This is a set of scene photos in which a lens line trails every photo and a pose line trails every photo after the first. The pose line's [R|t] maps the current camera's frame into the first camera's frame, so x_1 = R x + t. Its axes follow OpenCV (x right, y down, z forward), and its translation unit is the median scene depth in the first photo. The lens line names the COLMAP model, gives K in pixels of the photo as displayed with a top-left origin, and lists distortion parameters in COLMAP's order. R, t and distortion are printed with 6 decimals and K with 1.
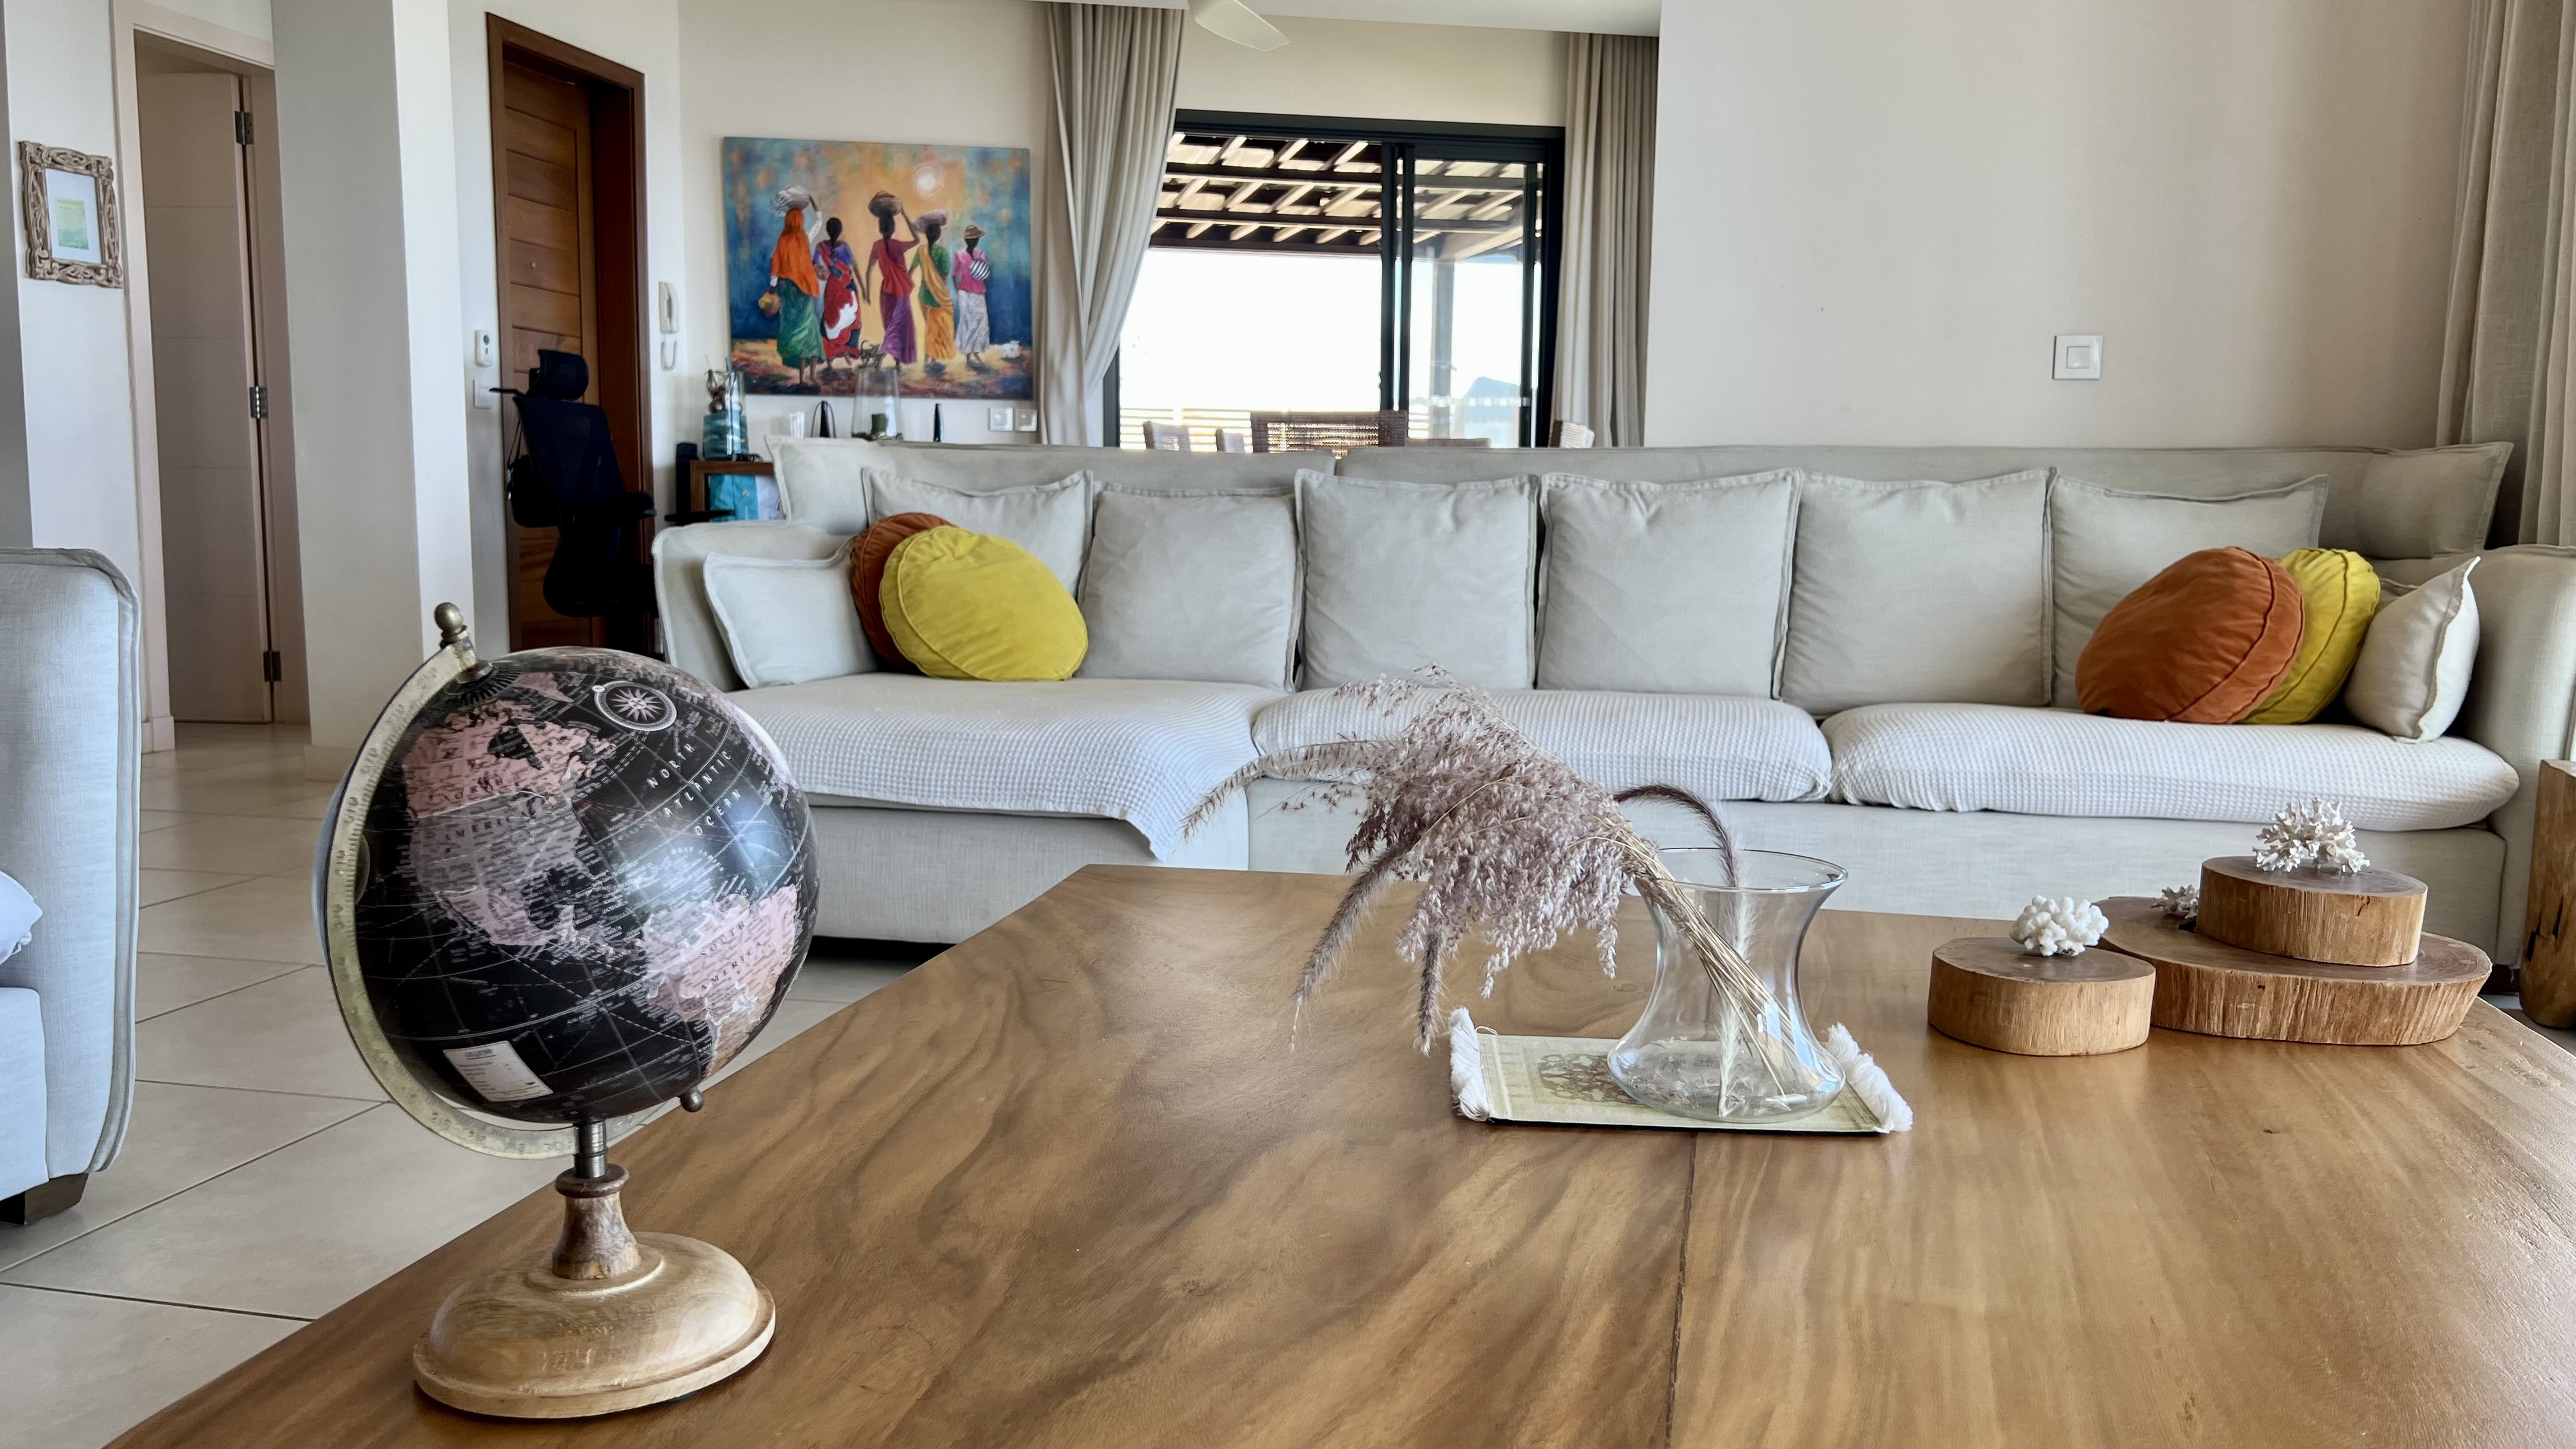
lens RADIAL K [[1927.3, 0, 1279.9], [0, 1927.3, 729.3], [0, 0, 1]] dist [0.112770, -0.176576]
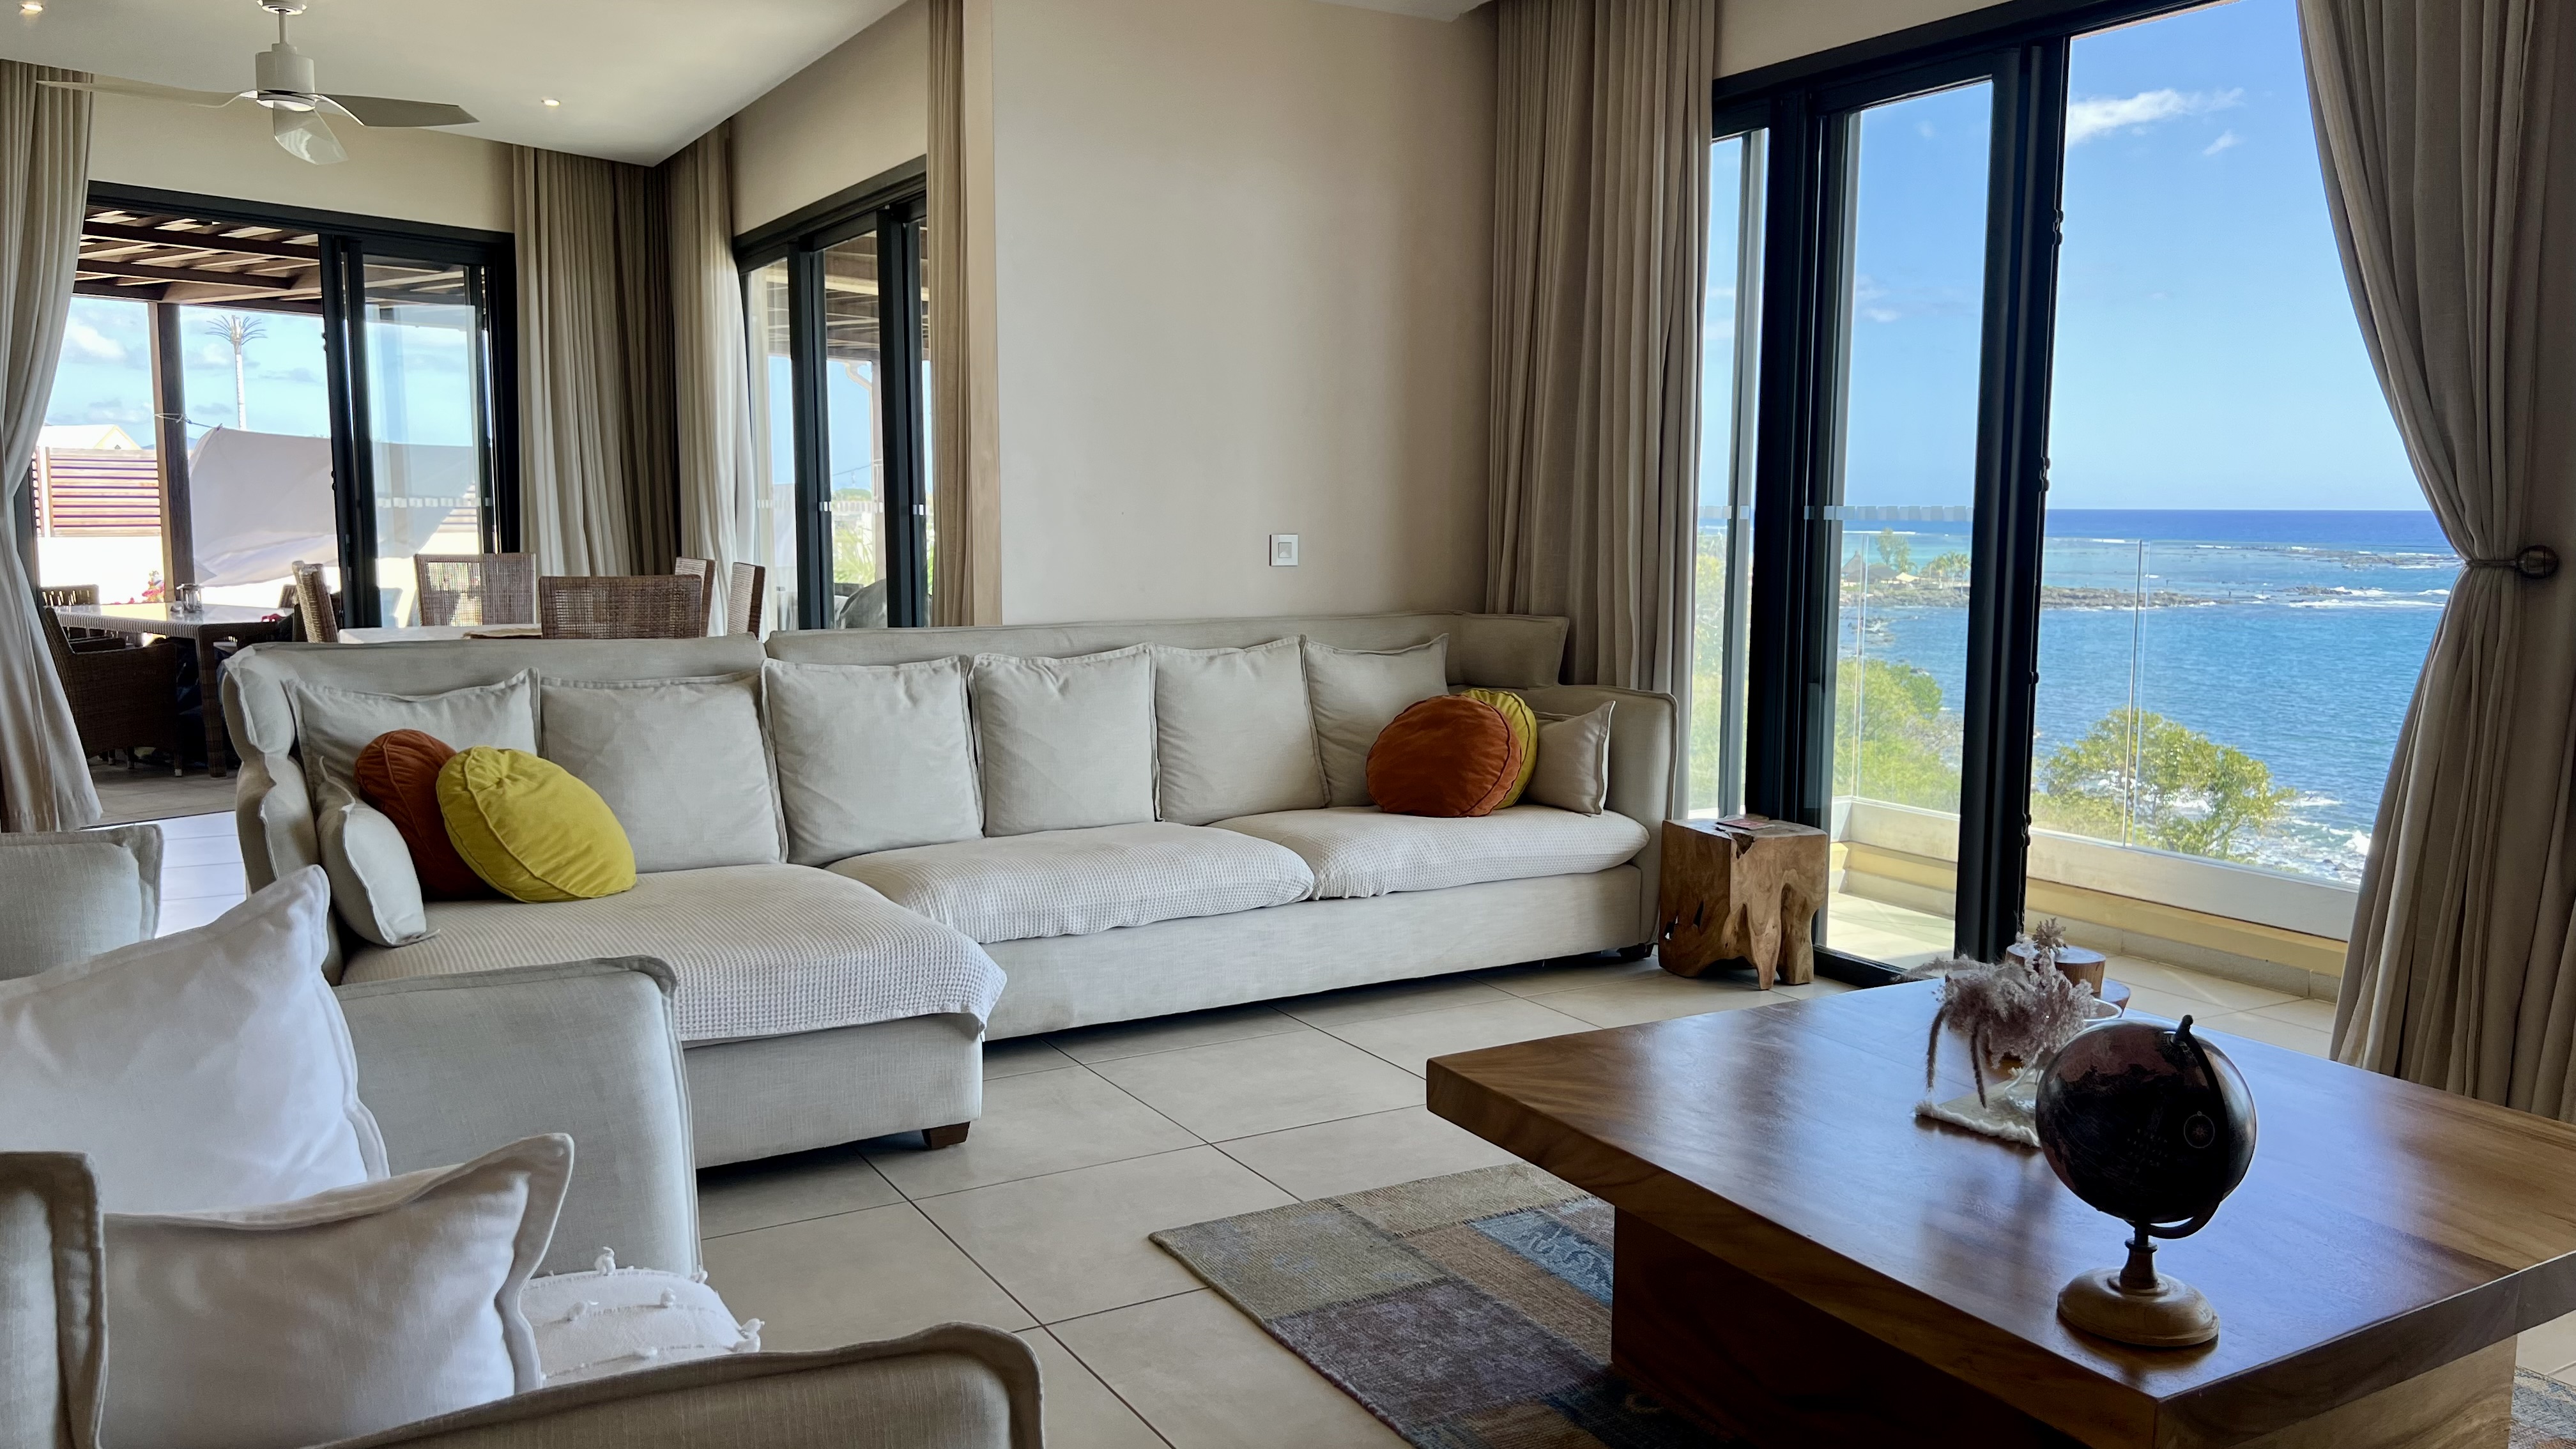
lens RADIAL K [[1927.3, 0, 1279.9], [0, 1927.3, 729.3], [0, 0, 1]] dist [0.112770, -0.176576]
pose [[0.726347, -0.087665, 0.681714, -0.560114], [0.085173, 0.995668, 0.037289, -0.117219], [-0.682030, 0.030979, 0.730667, -0.003267]]
